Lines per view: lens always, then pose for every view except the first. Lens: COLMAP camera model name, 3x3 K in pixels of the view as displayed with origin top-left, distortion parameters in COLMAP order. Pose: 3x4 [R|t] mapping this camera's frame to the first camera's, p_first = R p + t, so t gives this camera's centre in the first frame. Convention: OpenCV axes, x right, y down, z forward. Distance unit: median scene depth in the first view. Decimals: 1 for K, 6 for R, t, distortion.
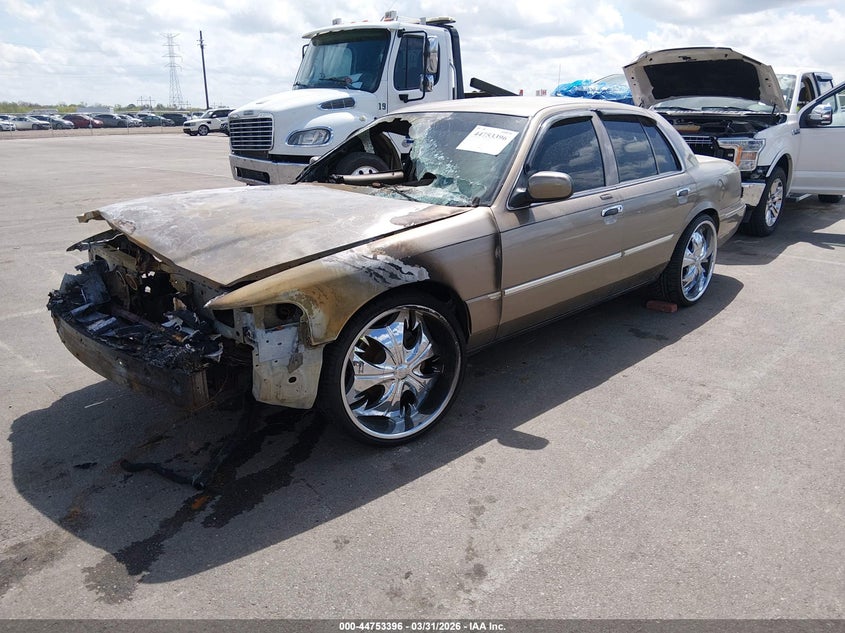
lens RADIAL K [[670.9, 0, 422.5], [0, 670.9, 316.5], [0, 0, 1]] dist [-0.013917, -0.010375]
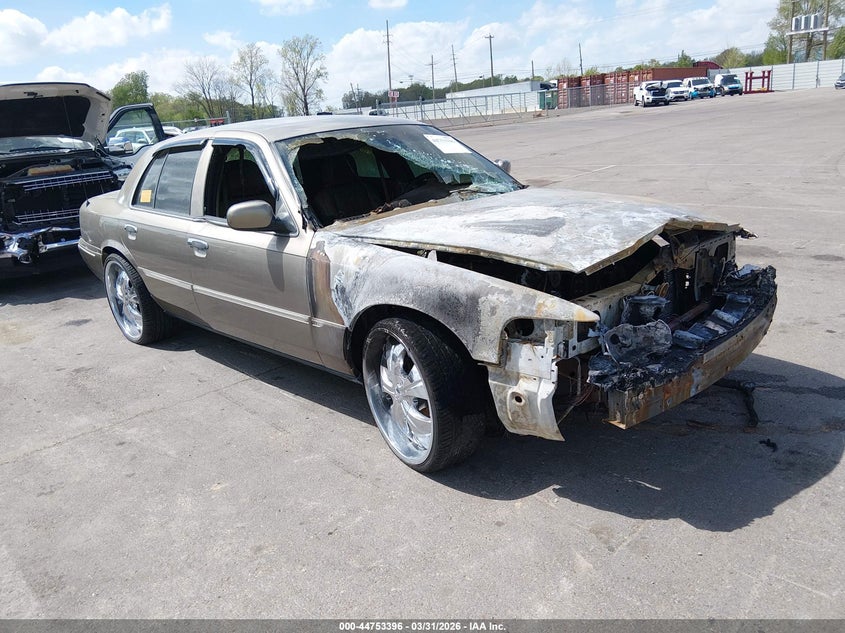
lens RADIAL K [[670.9, 0, 422.5], [0, 670.9, 316.5], [0, 0, 1]] dist [-0.013917, -0.010375]
pose [[-0.023798, -0.285569, 0.958063, -1.150251], [0.367951, 0.888561, 0.273992, -0.345148], [-0.929540, 0.359041, 0.083929, 1.089014]]
